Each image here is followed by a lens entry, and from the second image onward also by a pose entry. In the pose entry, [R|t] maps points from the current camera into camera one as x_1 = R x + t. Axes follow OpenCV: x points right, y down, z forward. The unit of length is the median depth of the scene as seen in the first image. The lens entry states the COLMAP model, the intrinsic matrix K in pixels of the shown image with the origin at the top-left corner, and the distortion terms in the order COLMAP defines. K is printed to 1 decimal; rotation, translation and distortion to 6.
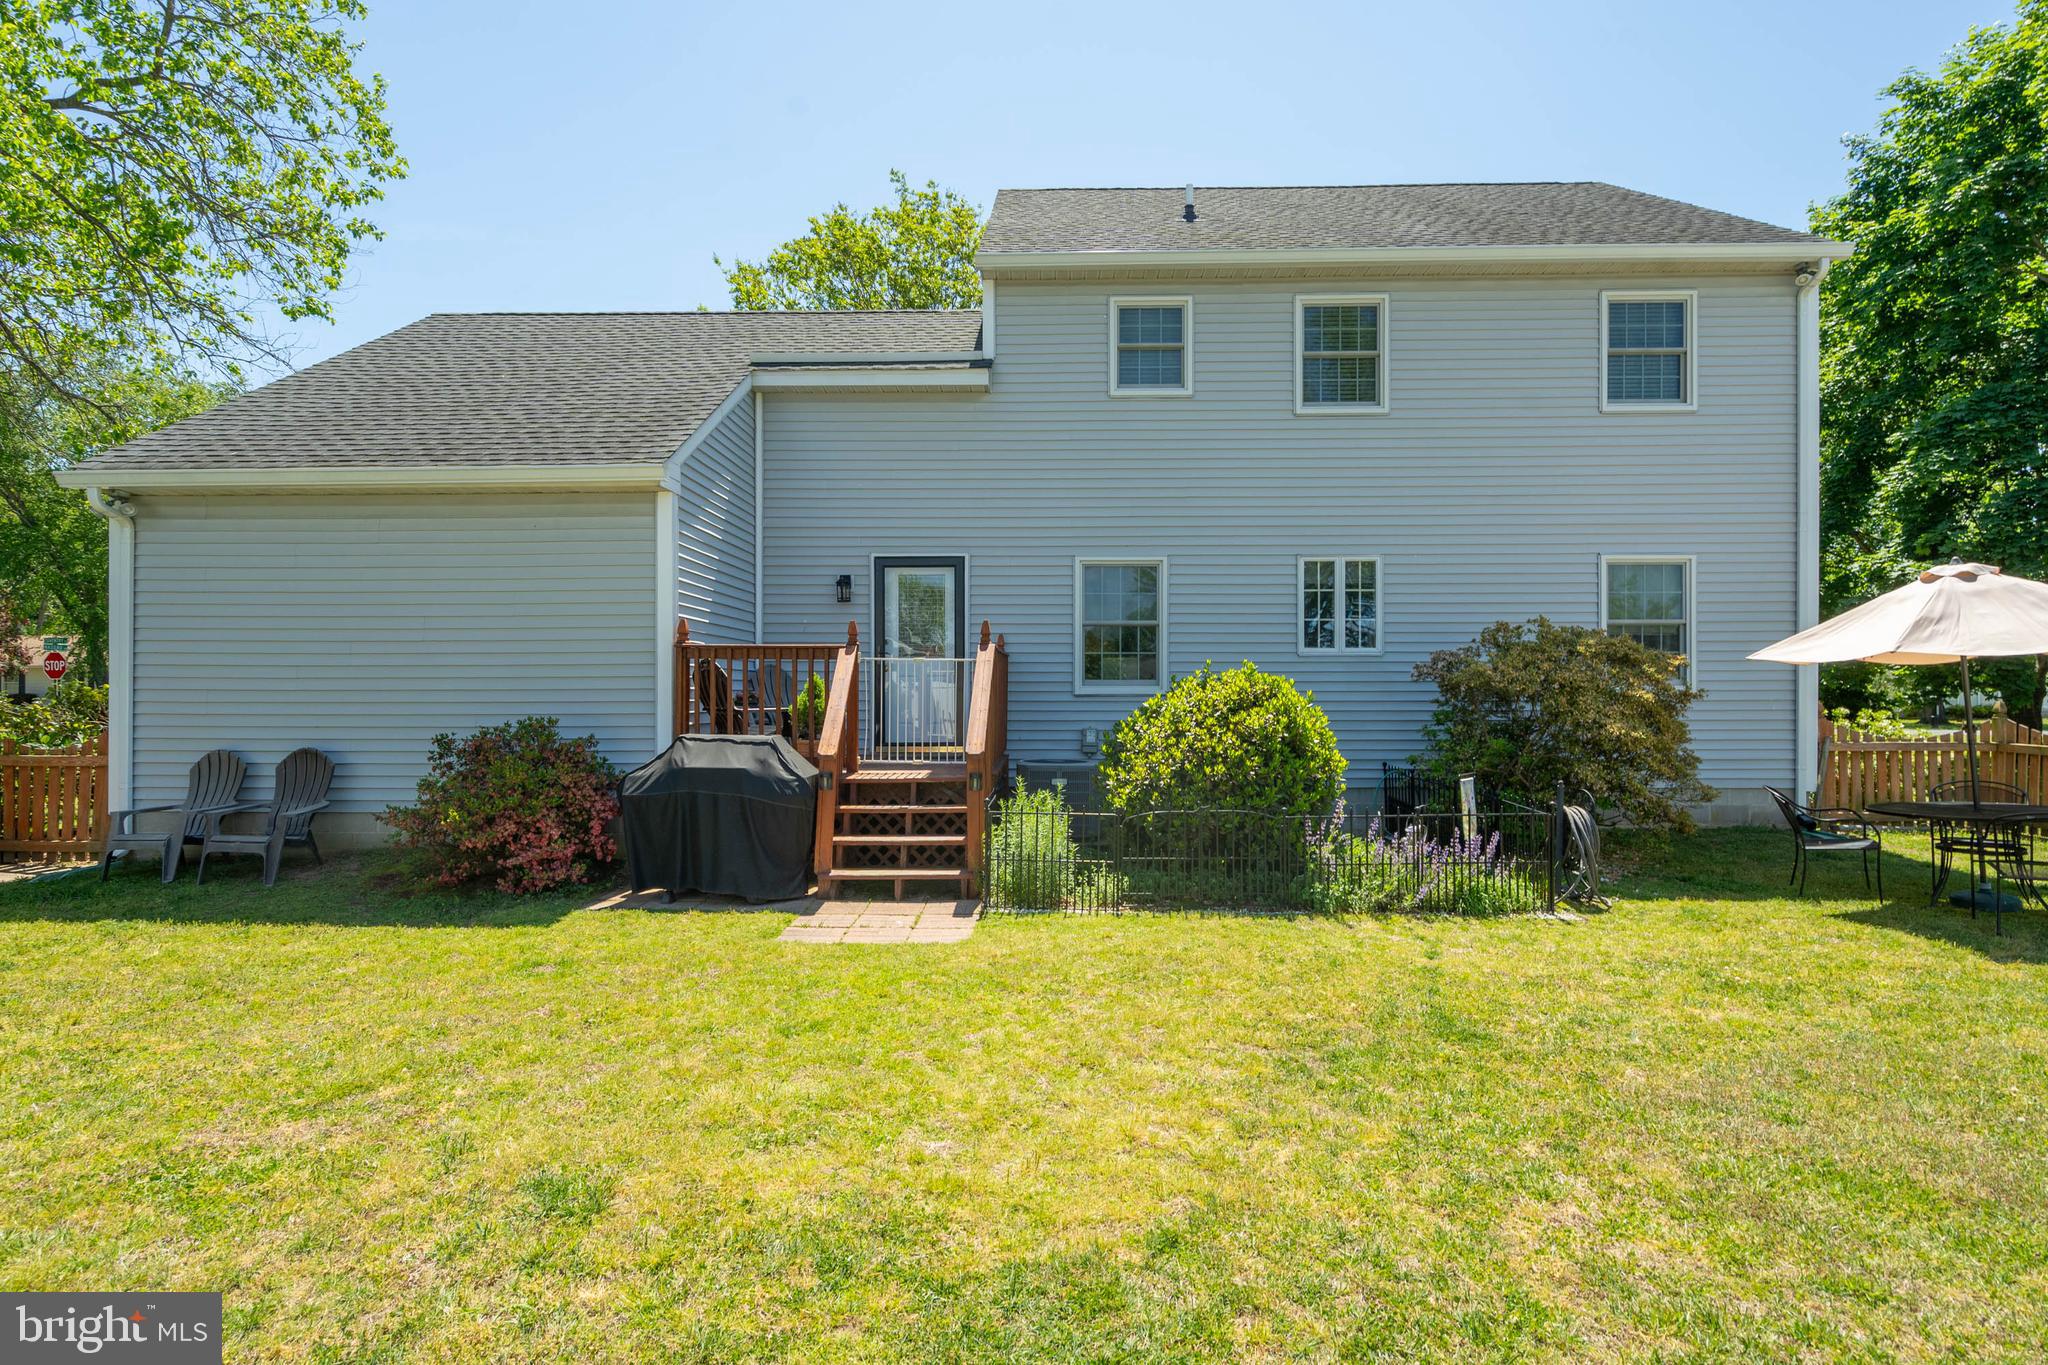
lens RADIAL K [[1002.2, 0, 1024.0], [0, 1002.2, 682.5], [0, 0, 1]] dist [-0.002096, -0.000037]
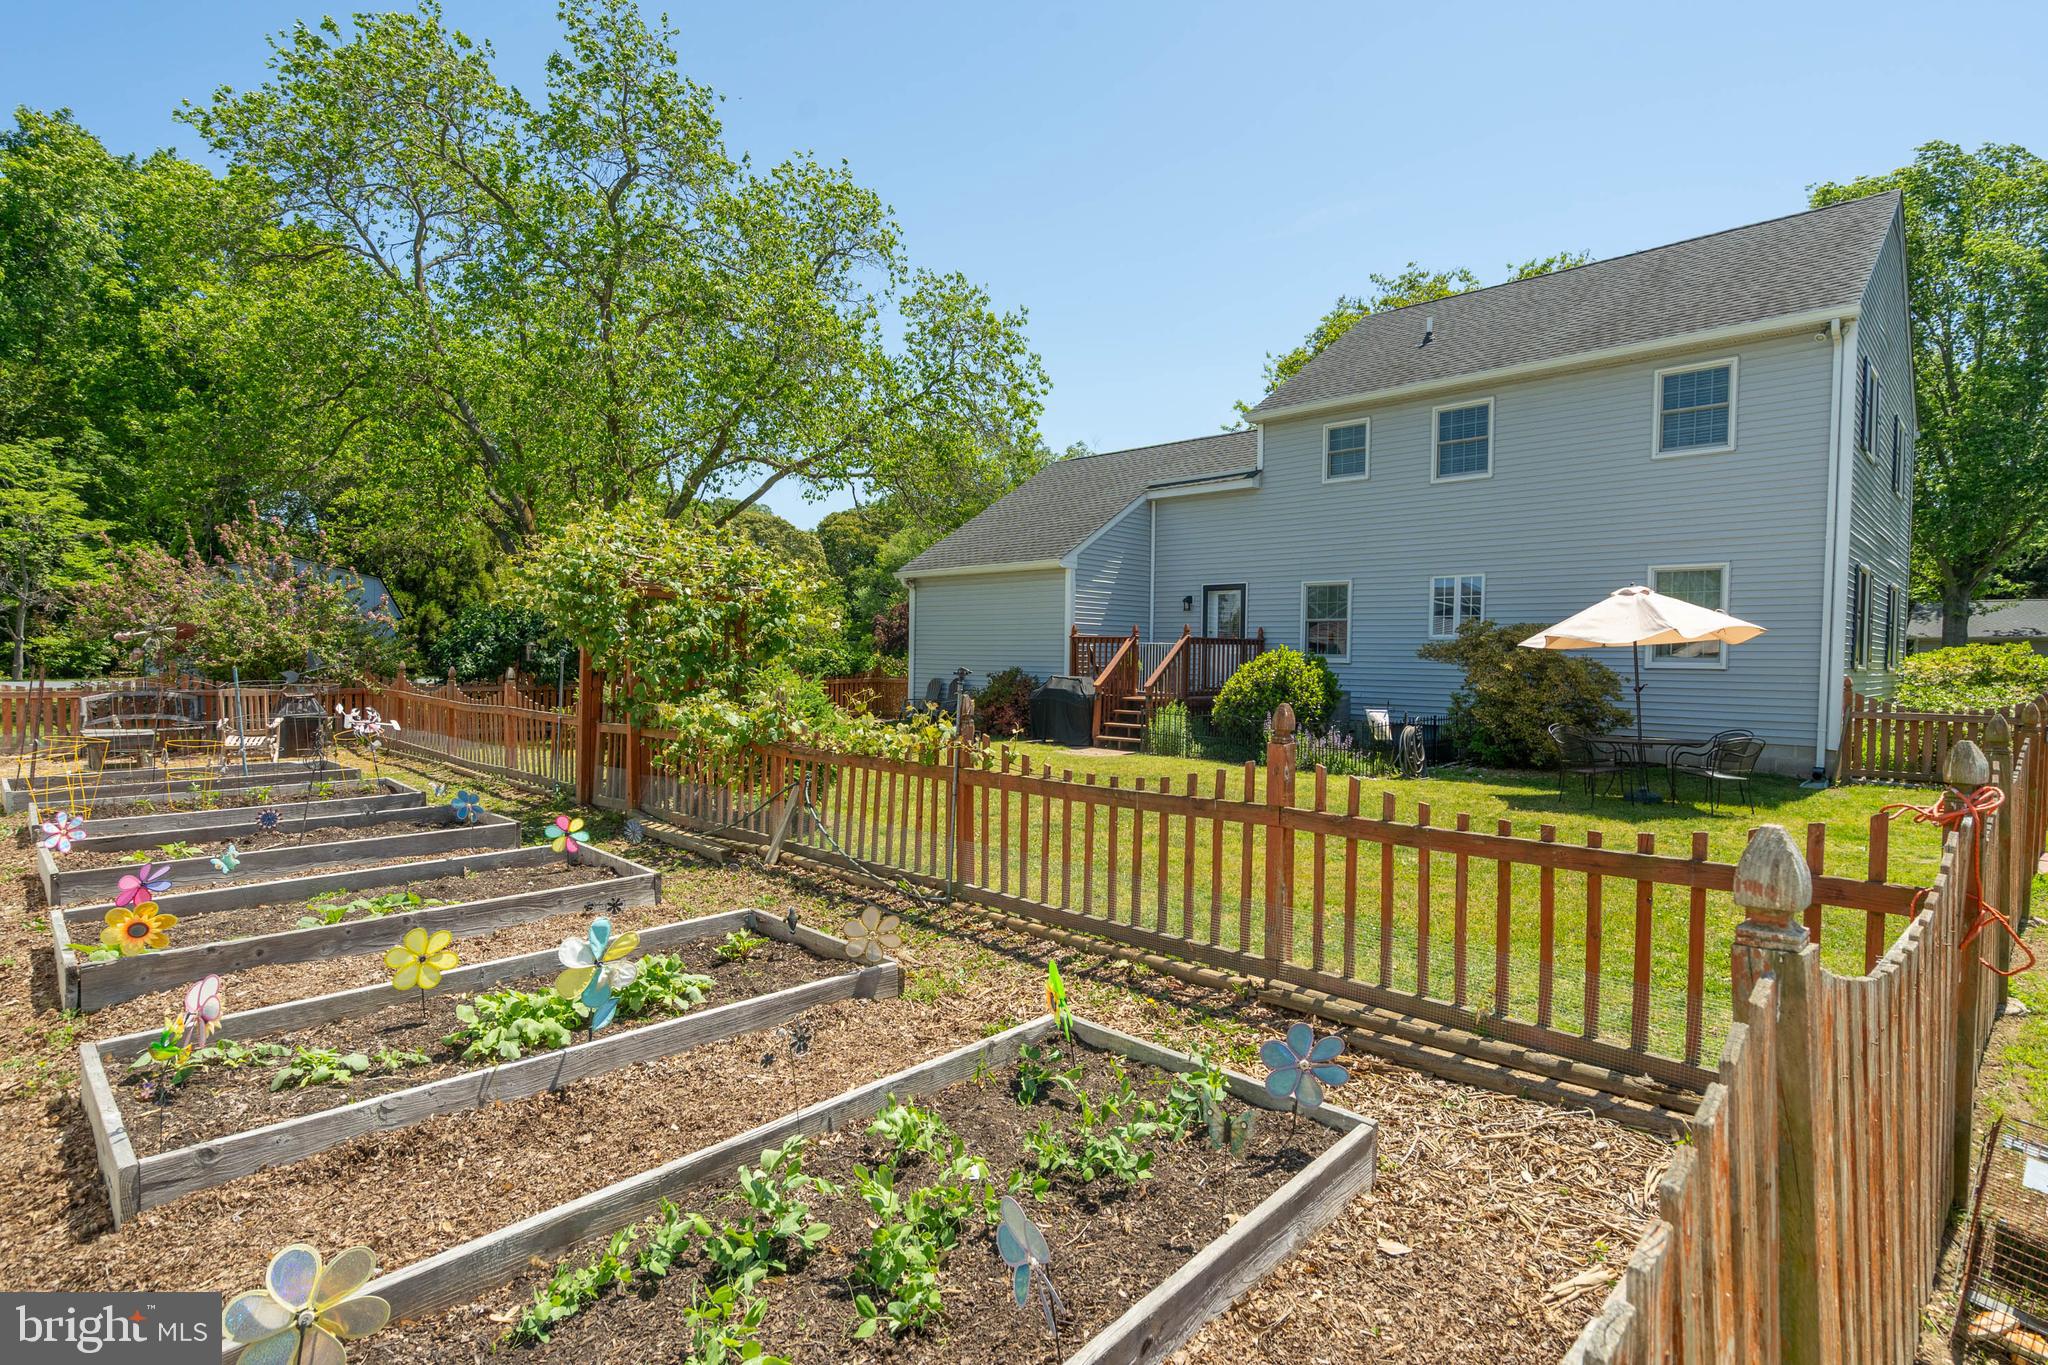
lens RADIAL K [[1002.2, 0, 1024.0], [0, 1002.2, 682.5], [0, 0, 1]] dist [-0.002096, -0.000037]
pose [[0.729533, 0.028397, -0.683356, 0.881689], [-0.010686, 0.999489, 0.030126, -0.001413], [0.683862, -0.014676, 0.729464, -0.565904]]
